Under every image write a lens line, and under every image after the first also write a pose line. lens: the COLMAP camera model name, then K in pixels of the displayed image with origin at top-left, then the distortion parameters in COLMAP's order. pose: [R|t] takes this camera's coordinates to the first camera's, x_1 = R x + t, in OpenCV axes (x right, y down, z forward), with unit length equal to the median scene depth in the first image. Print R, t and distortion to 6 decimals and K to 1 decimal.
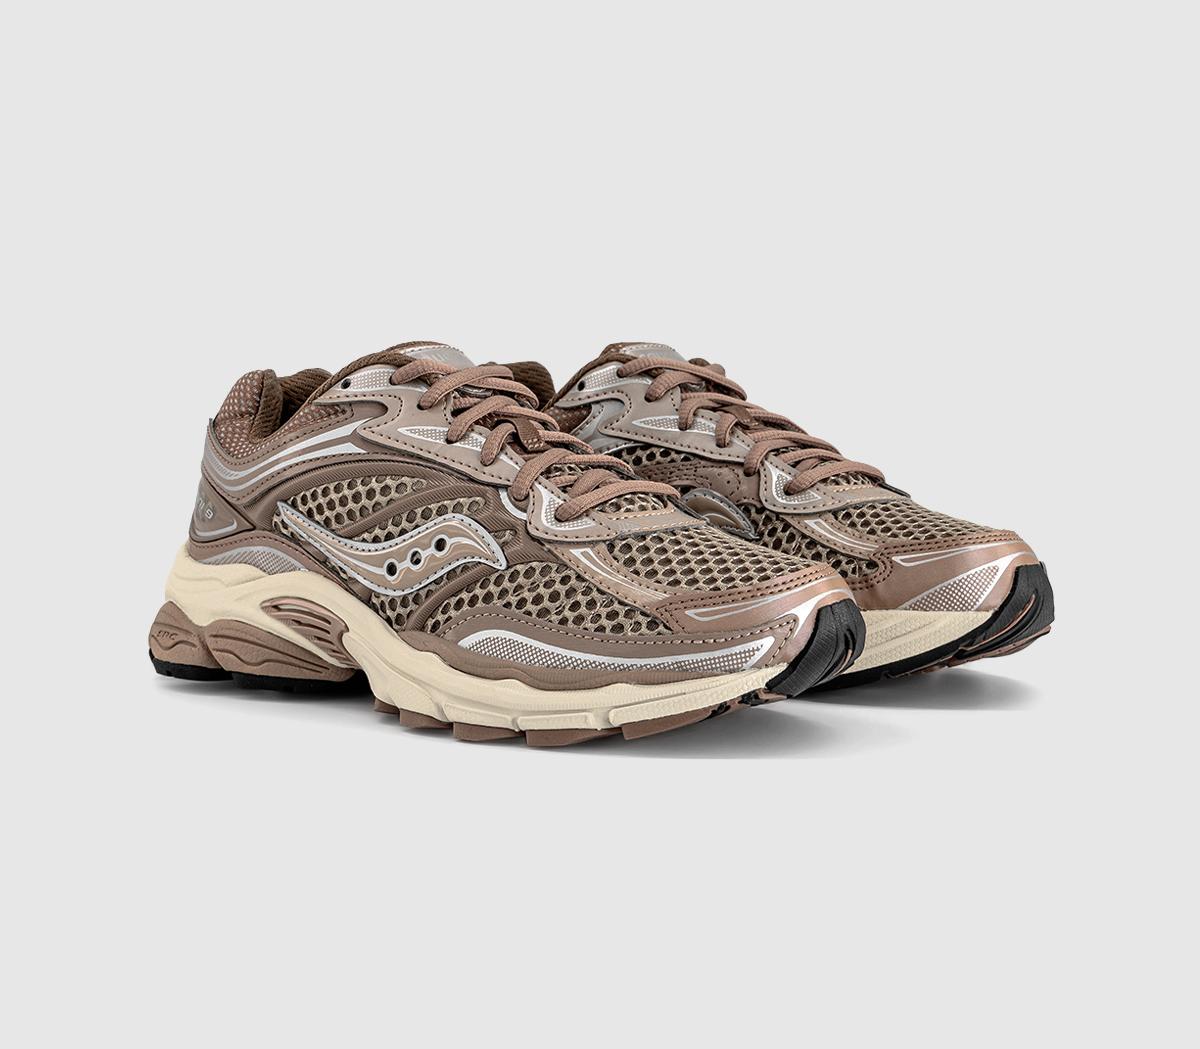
lens RADIAL K [[1760.0, 0, 600.0], [0, 1760.0, 524.5], [0, 0, 1]] dist [0.056830, 0.040726]
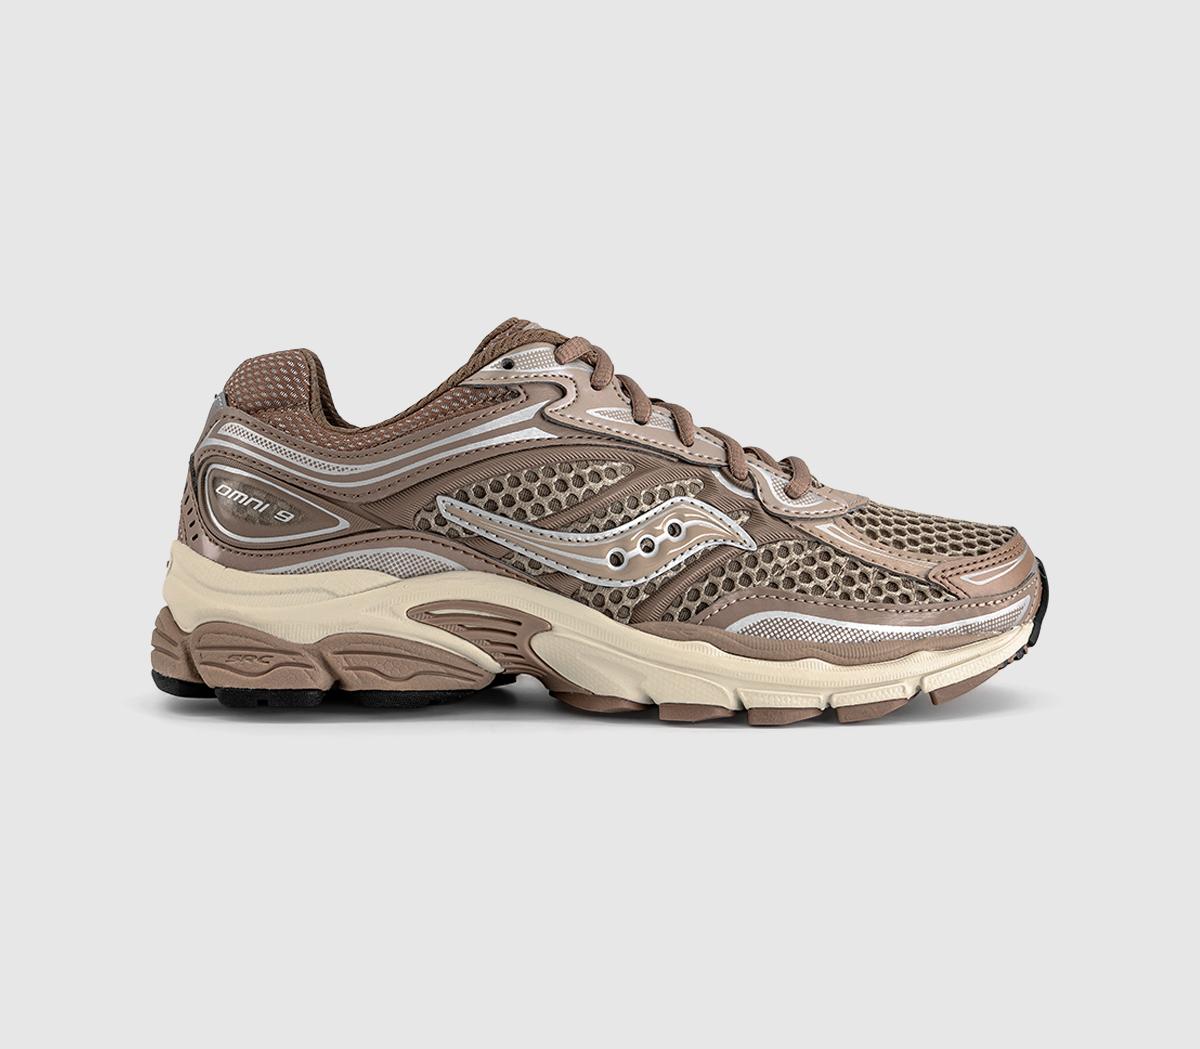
lens RADIAL K [[1760.0, 0, 600.0], [0, 1760.0, 524.5], [0, 0, 1]] dist [0.056830, 0.040726]
pose [[0.855475, -0.054432, 0.514976, -0.608796], [0.052963, 0.998442, 0.017551, -0.010165], [-0.515129, 0.012260, 0.857025, 0.196557]]
